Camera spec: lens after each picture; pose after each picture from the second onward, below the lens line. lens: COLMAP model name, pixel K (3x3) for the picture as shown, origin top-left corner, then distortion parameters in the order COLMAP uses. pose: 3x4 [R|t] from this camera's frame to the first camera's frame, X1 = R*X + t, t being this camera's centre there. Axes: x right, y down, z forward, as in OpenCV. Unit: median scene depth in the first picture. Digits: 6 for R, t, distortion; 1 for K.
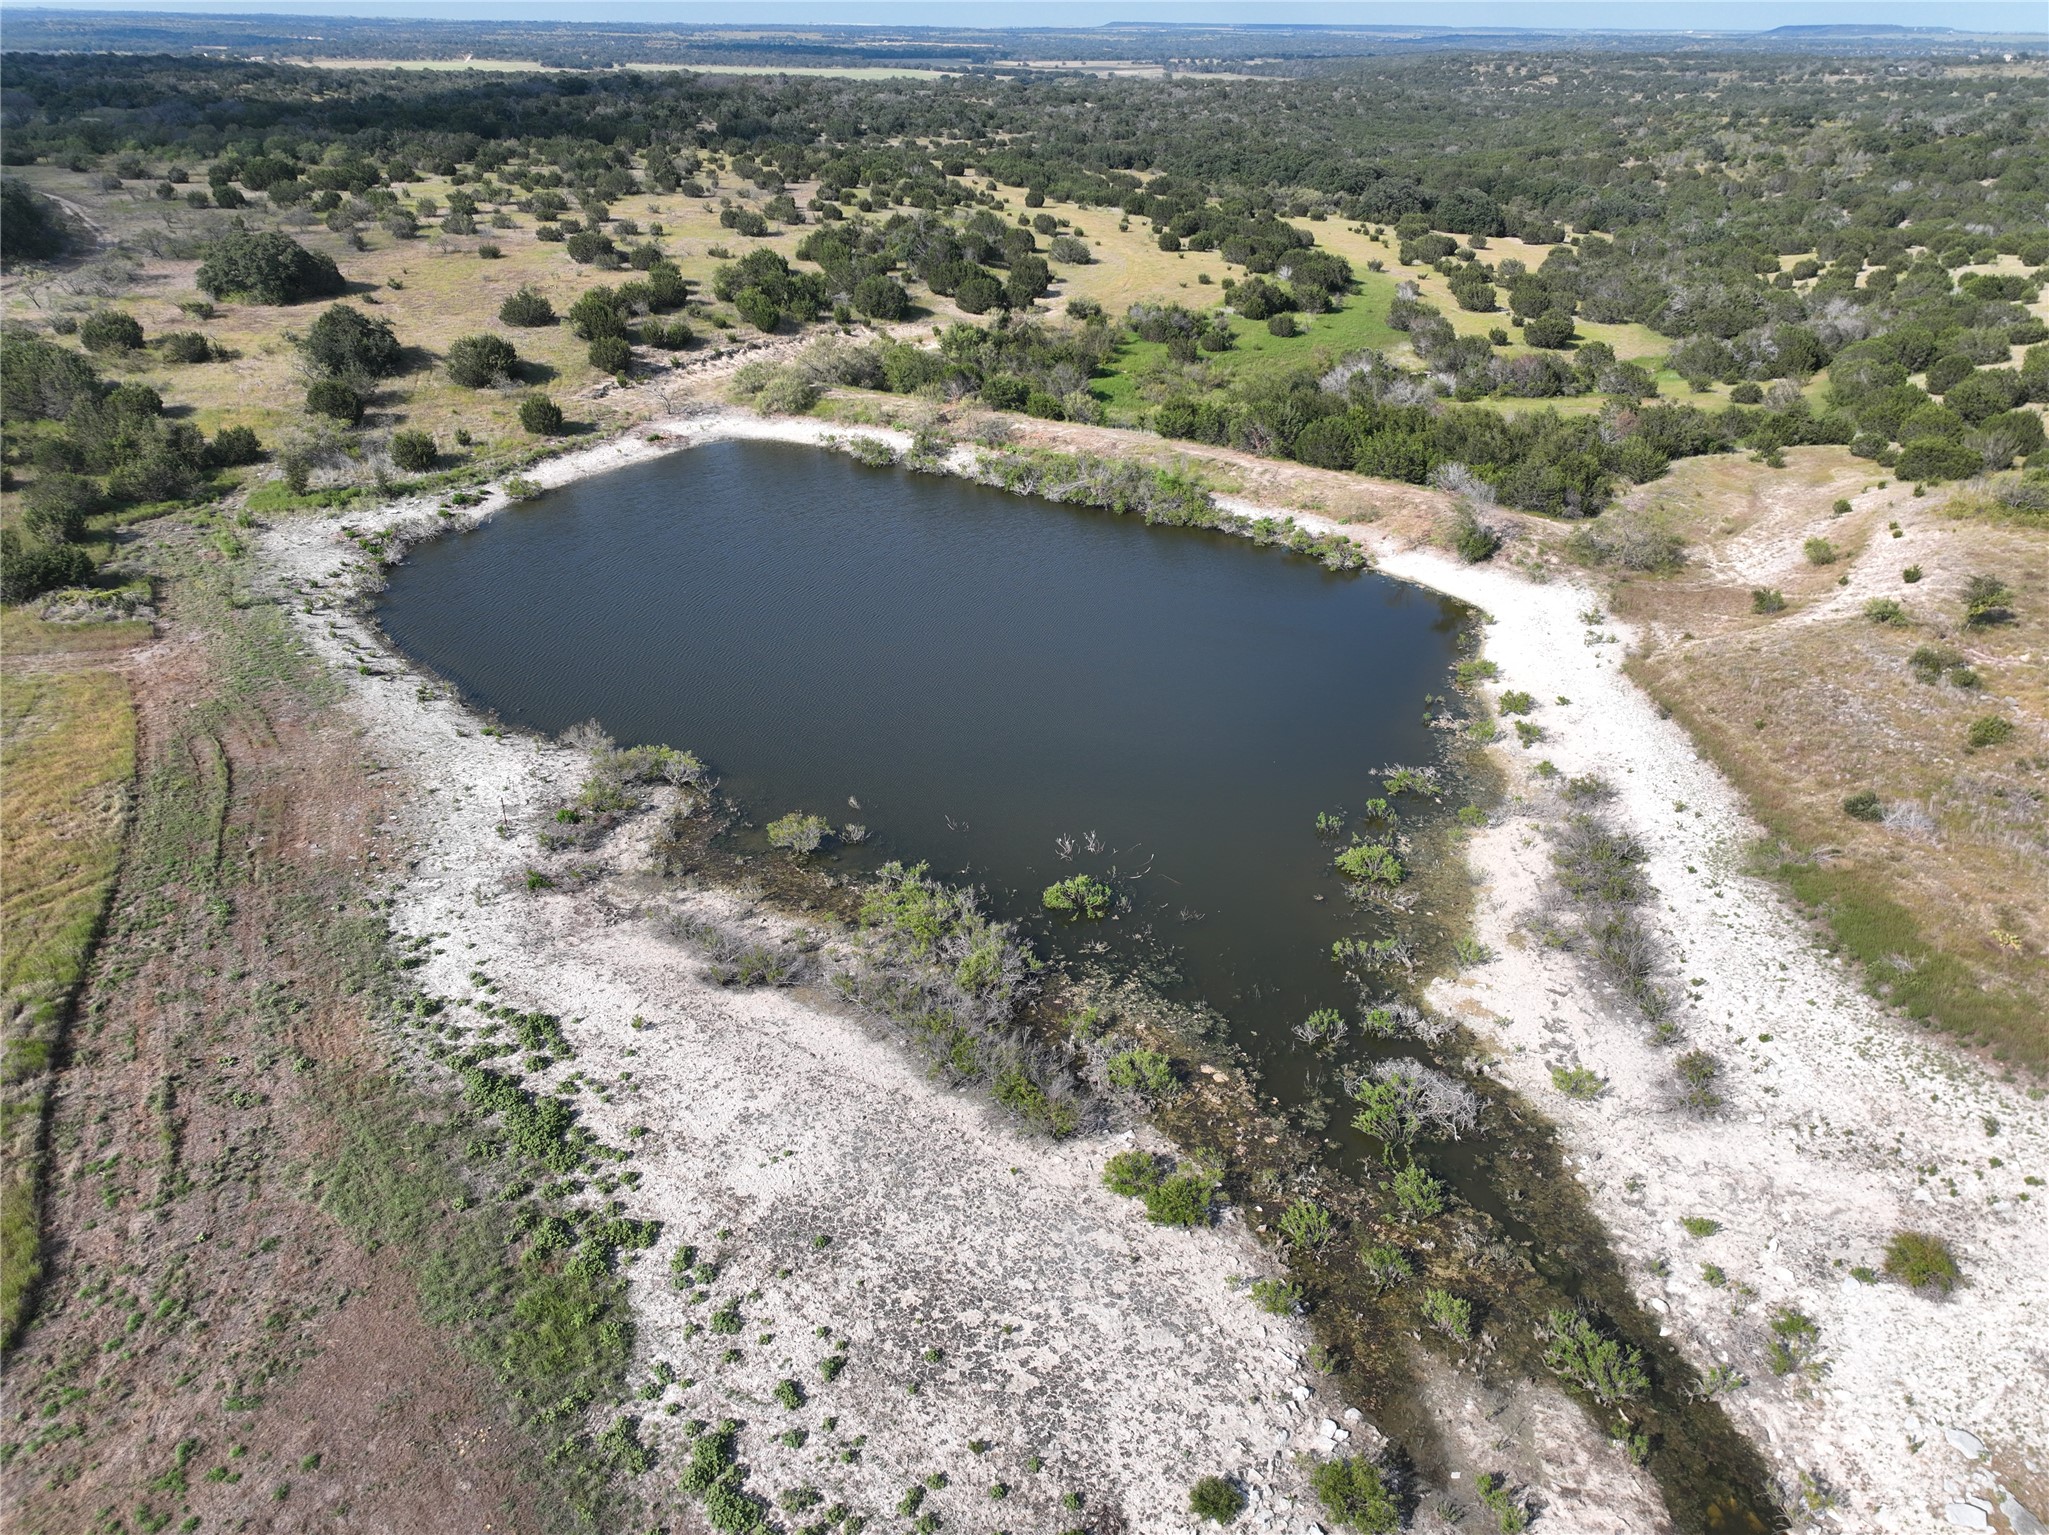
lens RADIAL K [[1440.1, 0, 1032.7], [0, 1440.1, 772.7], [0, 0, 1]] dist [0.014210, 0.004573]
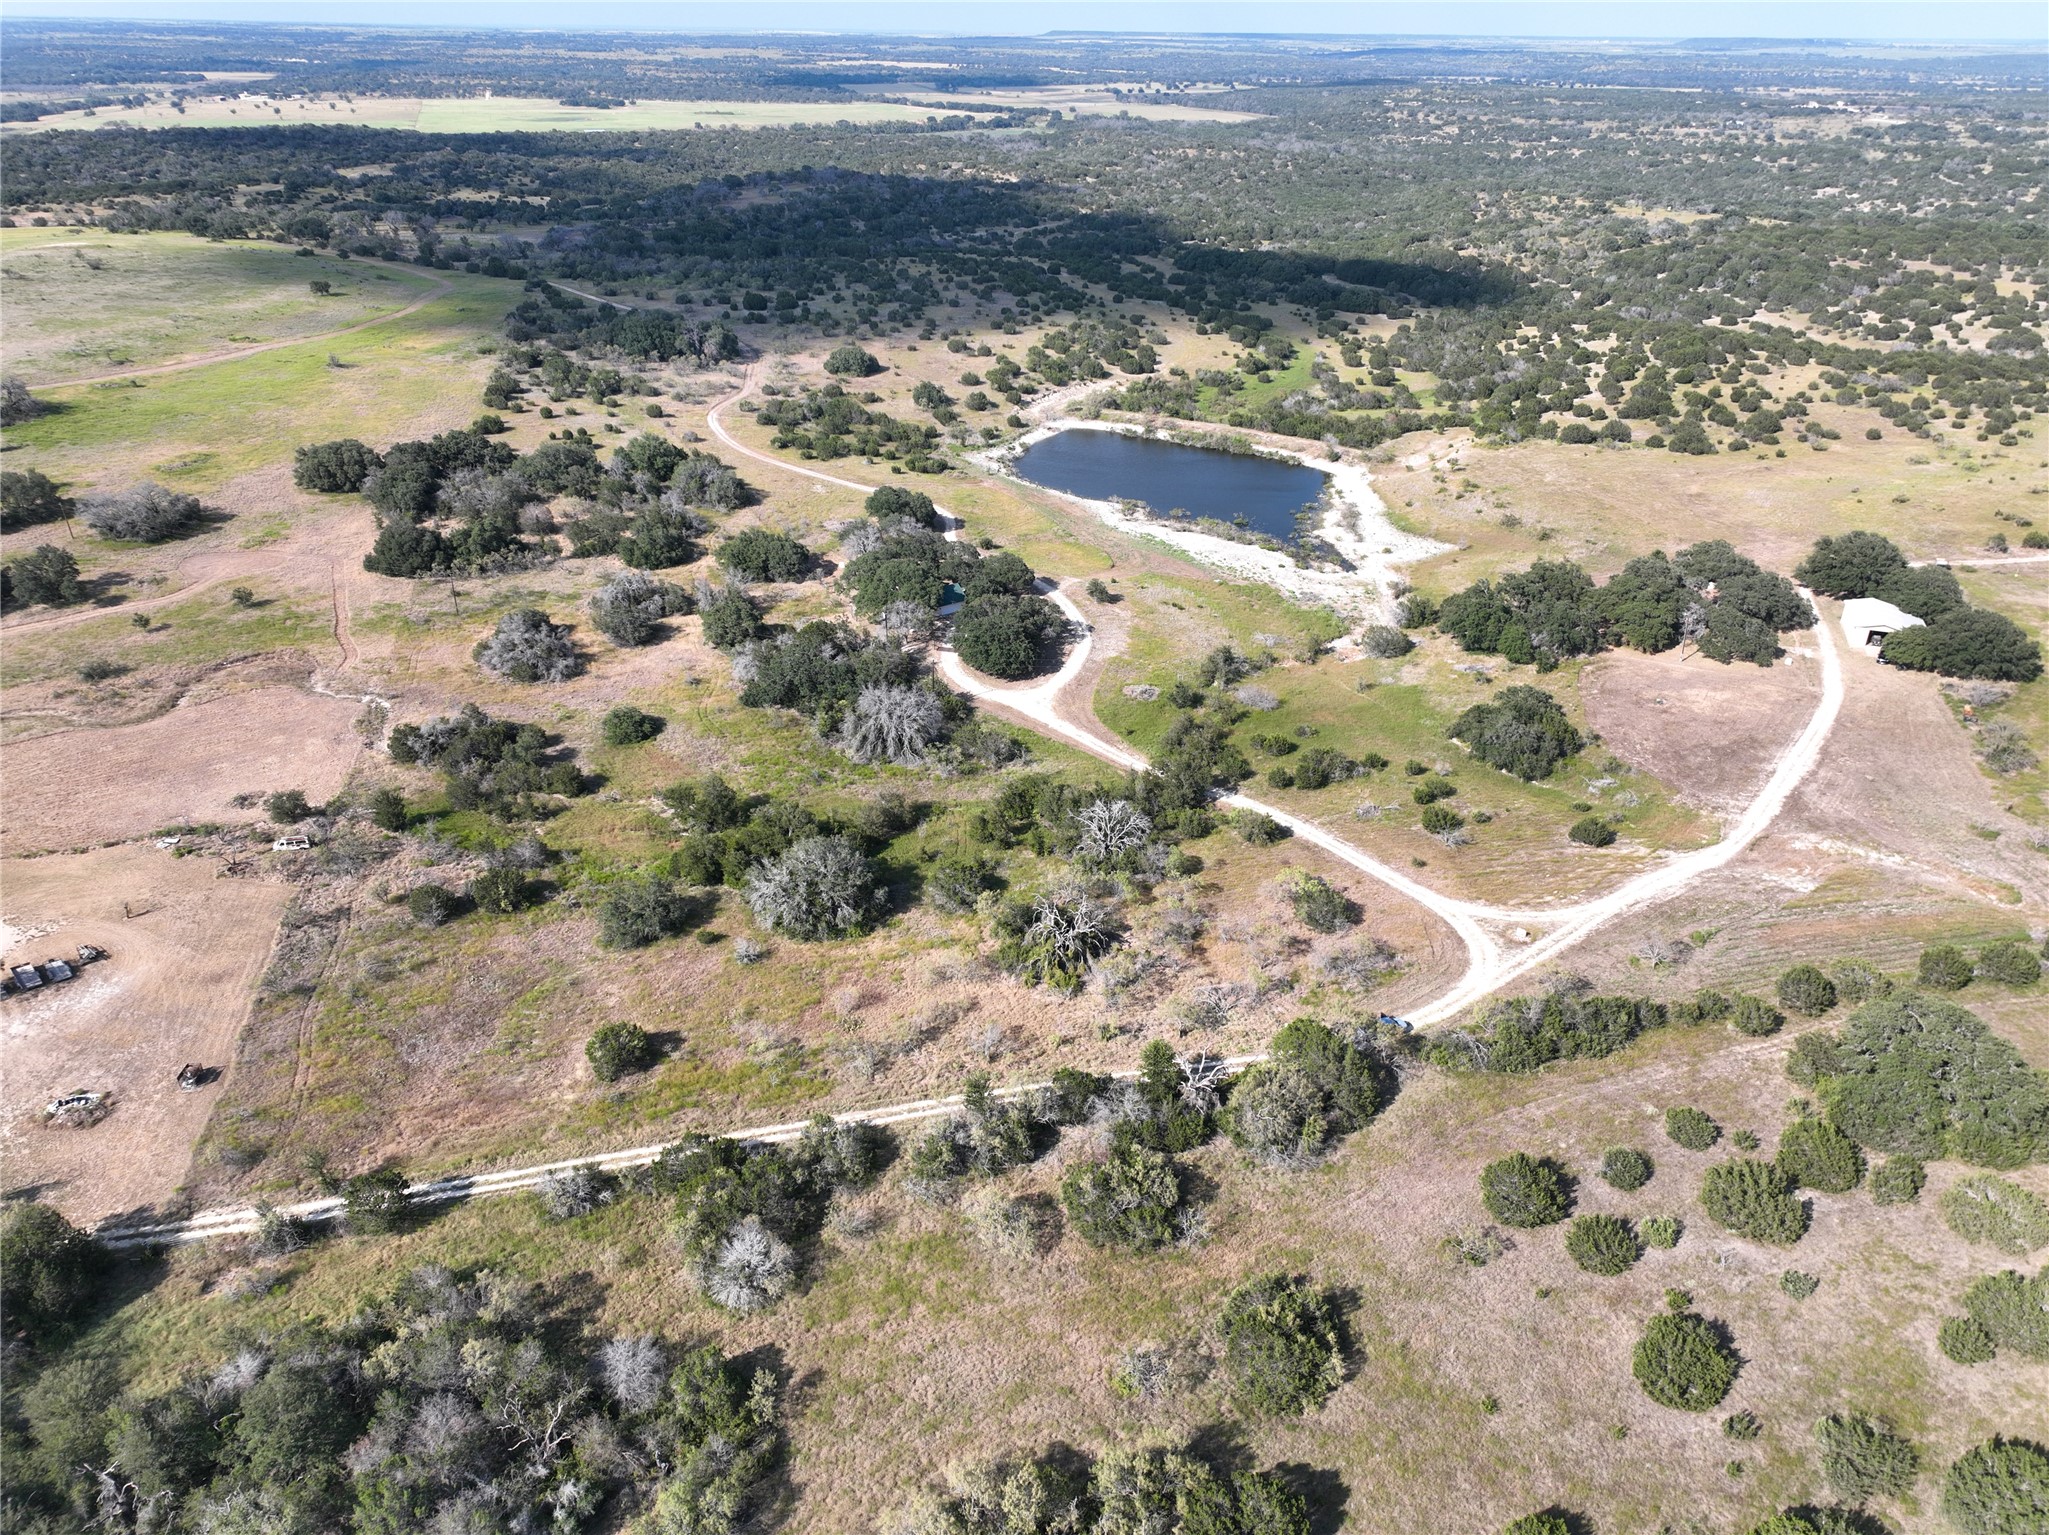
lens RADIAL K [[1440.1, 0, 1016.9], [0, 1440.1, 762.4], [0, 0, 1]] dist [0.014210, 0.004573]
pose [[0.999531, -0.016214, 0.025966, -0.380265], [0.016358, 0.999852, -0.005362, 0.402930], [-0.025875, 0.005784, 0.999648, -1.679123]]
